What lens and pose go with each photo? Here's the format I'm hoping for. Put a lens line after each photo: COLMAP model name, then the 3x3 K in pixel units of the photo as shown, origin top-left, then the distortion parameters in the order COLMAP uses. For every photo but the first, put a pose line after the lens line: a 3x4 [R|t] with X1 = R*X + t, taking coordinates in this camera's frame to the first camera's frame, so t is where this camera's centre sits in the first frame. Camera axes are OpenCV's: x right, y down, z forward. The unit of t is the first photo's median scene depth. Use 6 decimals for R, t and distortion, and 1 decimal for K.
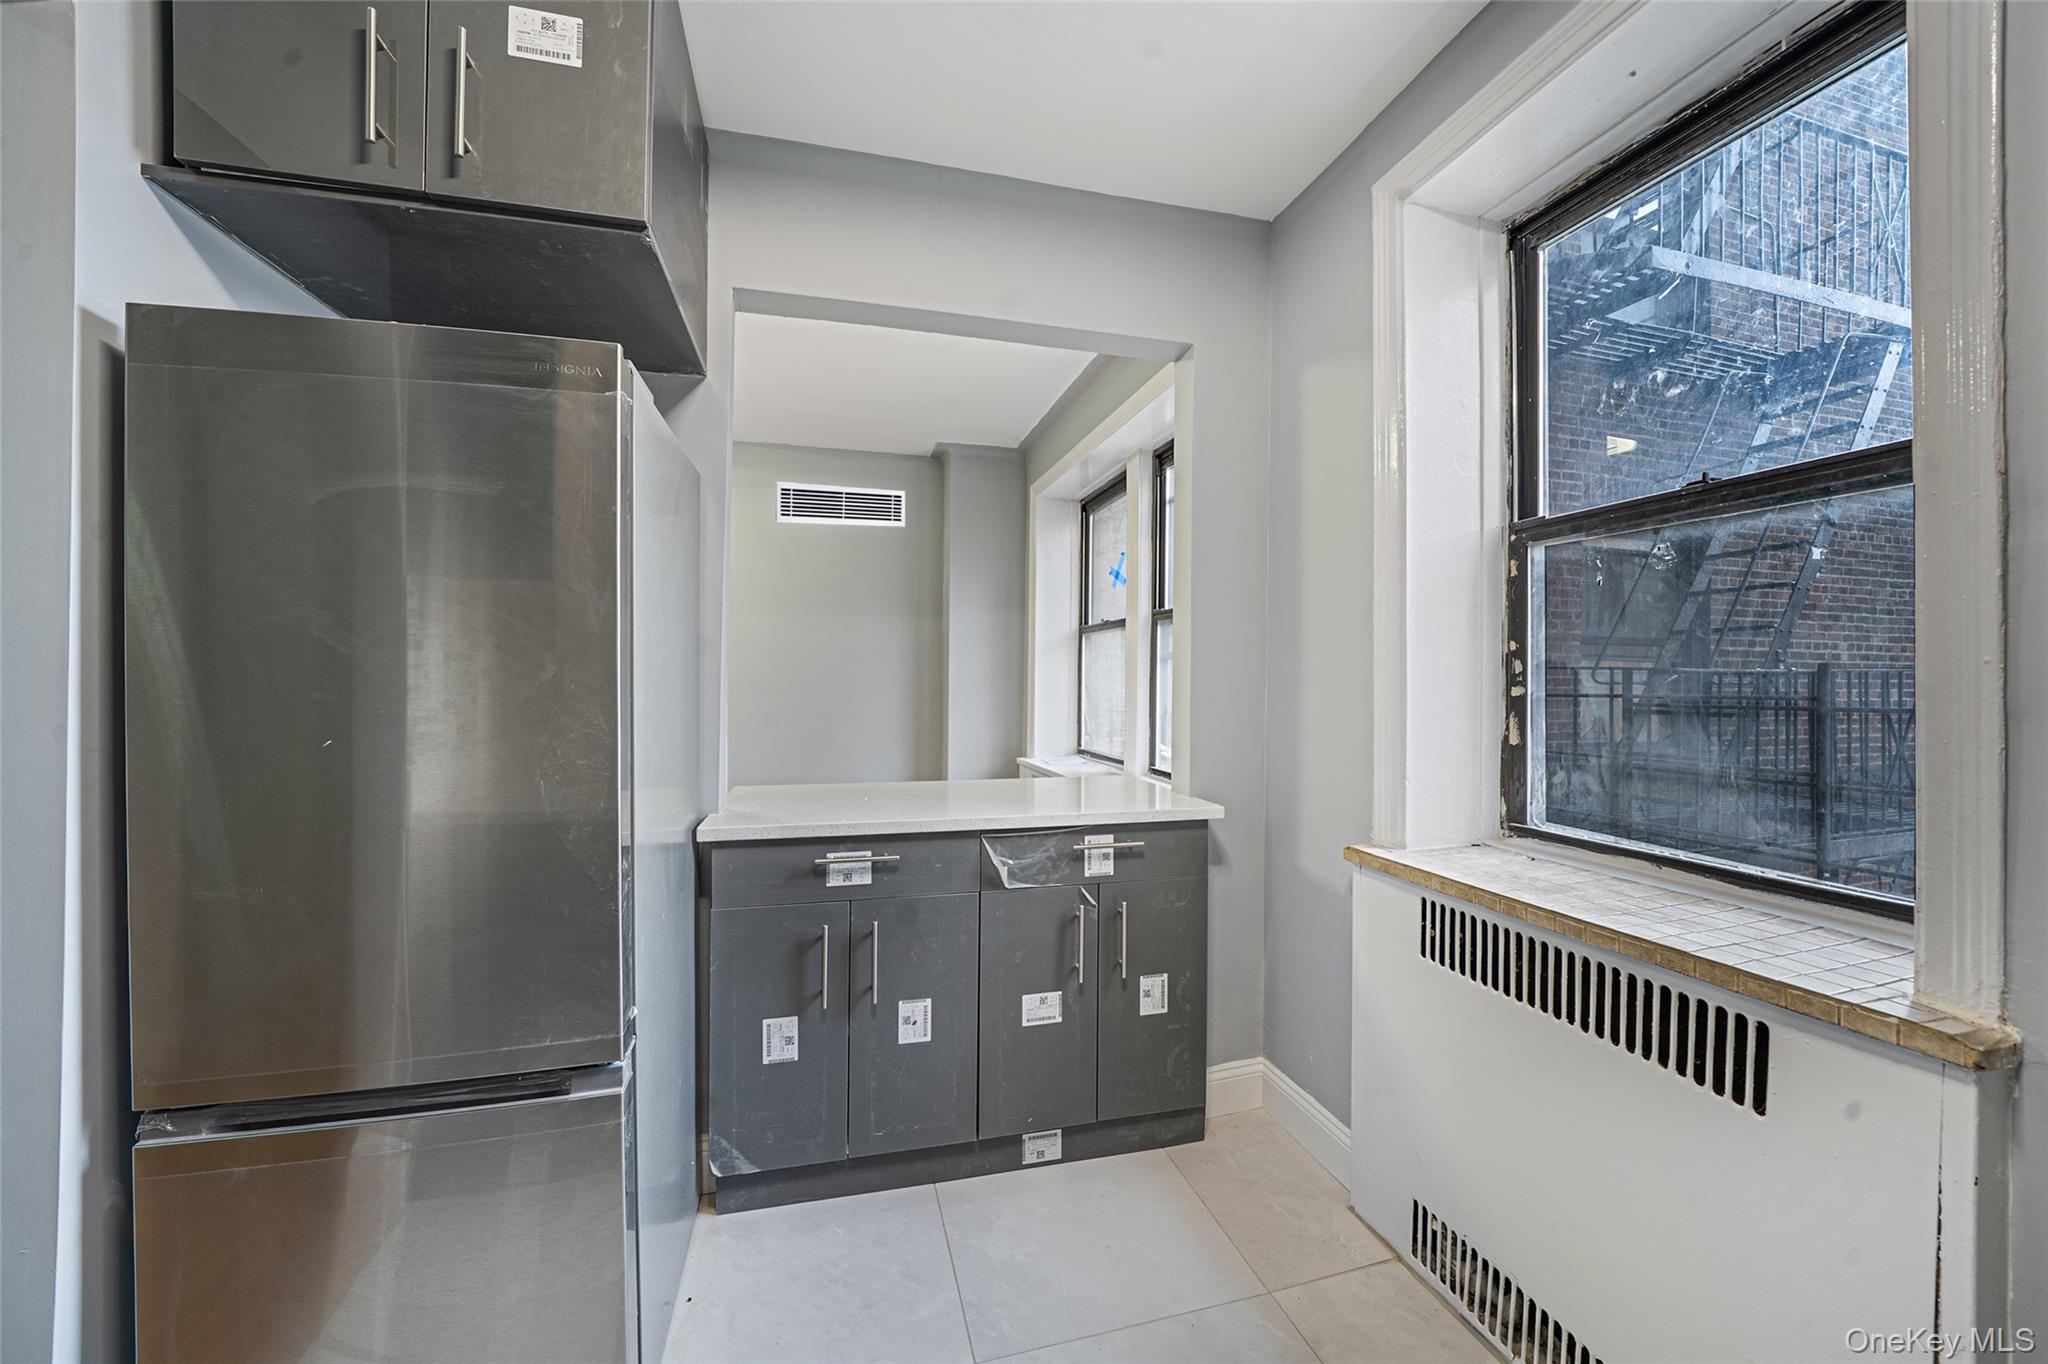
lens RADIAL K [[751.3, 0, 1025.3], [0, 751.3, 676.6], [0, 0, 1]] dist [-0.017335, 0.000142]
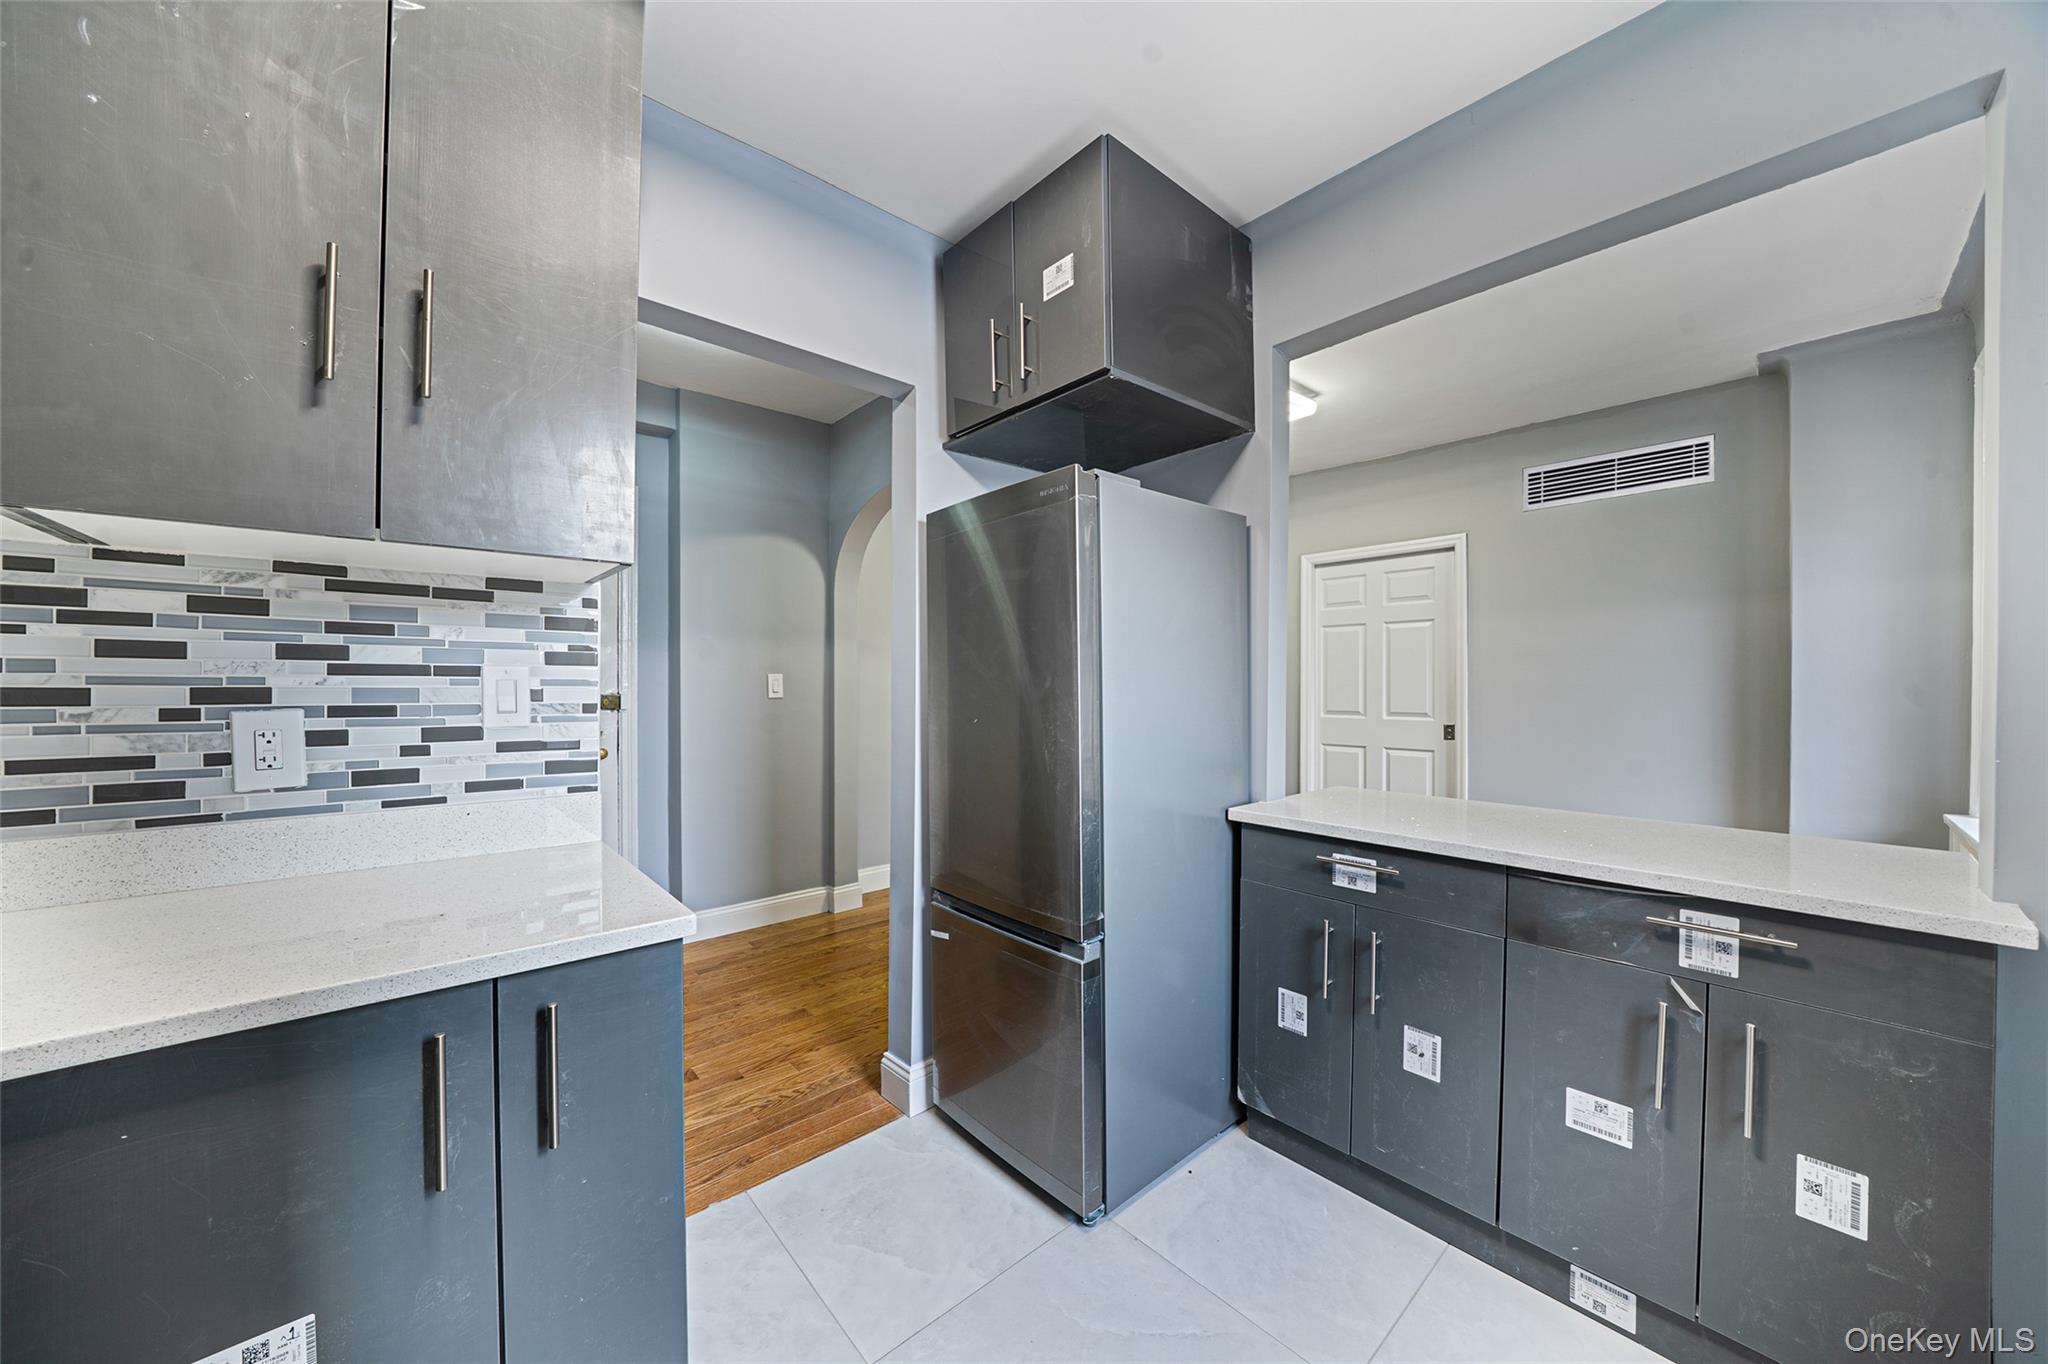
lens RADIAL K [[710.0, 0, 987.7], [0, 710.0, 688.3], [0, 0, 1]] dist [-0.021657, 0.000350]
pose [[0.420599, 0.000099, -0.907247, 0.404785], [0.004874, 0.999985, 0.002369, 0.001096], [0.907233, -0.005418, 0.420593, 0.141526]]
